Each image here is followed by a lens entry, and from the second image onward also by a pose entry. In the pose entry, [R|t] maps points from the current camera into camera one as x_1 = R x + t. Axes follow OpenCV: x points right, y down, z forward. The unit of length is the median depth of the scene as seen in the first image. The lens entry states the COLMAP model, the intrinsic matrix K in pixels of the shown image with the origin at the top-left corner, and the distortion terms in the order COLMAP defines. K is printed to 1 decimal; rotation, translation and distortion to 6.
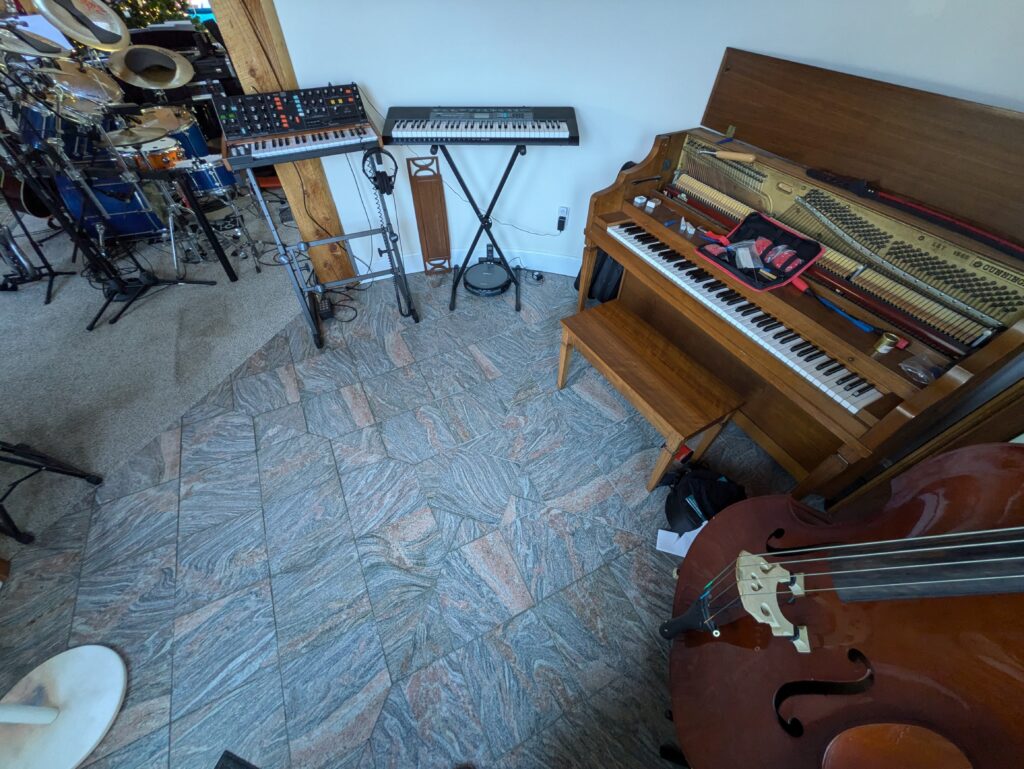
lens RADIAL K [[404.0, 0, 507.4], [0, 404.0, 385.1], [0, 0, 1]] dist [0.003962, 0.000639]
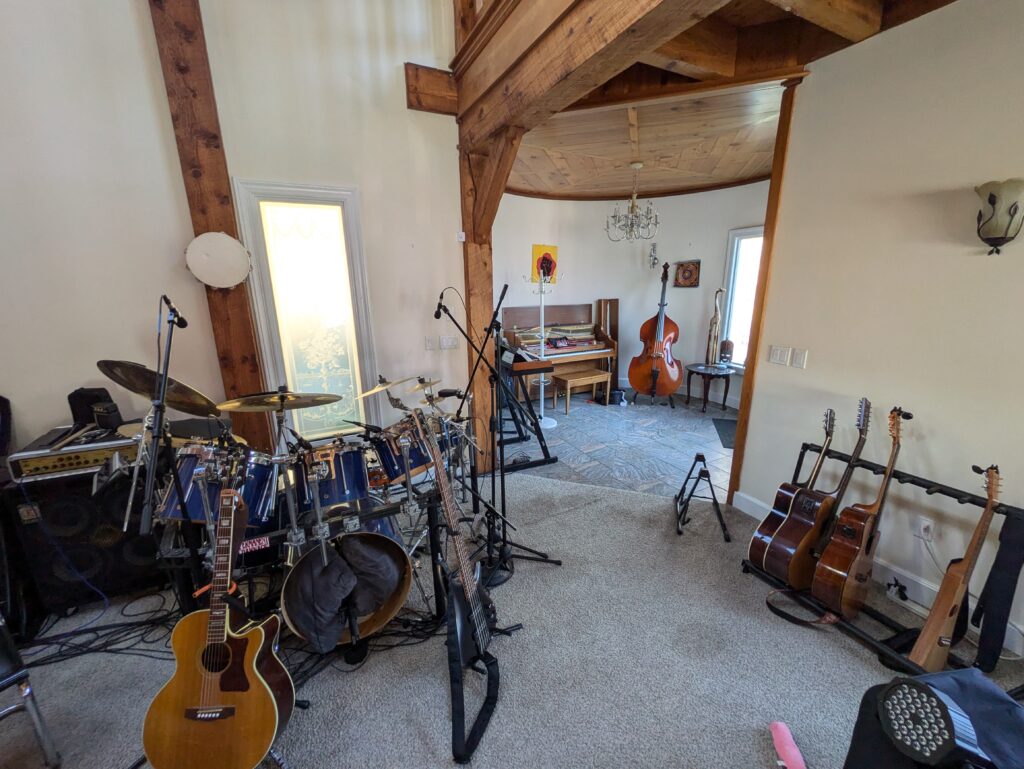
lens RADIAL K [[404.0, 0, 506.1], [0, 404.0, 384.1], [0, 0, 1]] dist [0.003962, 0.000639]
pose [[-0.000266, -0.249494, 0.968376, -2.370526], [0.766638, 0.621723, 0.160393, -0.847668], [-0.642079, 0.742437, 0.191107, 0.707126]]
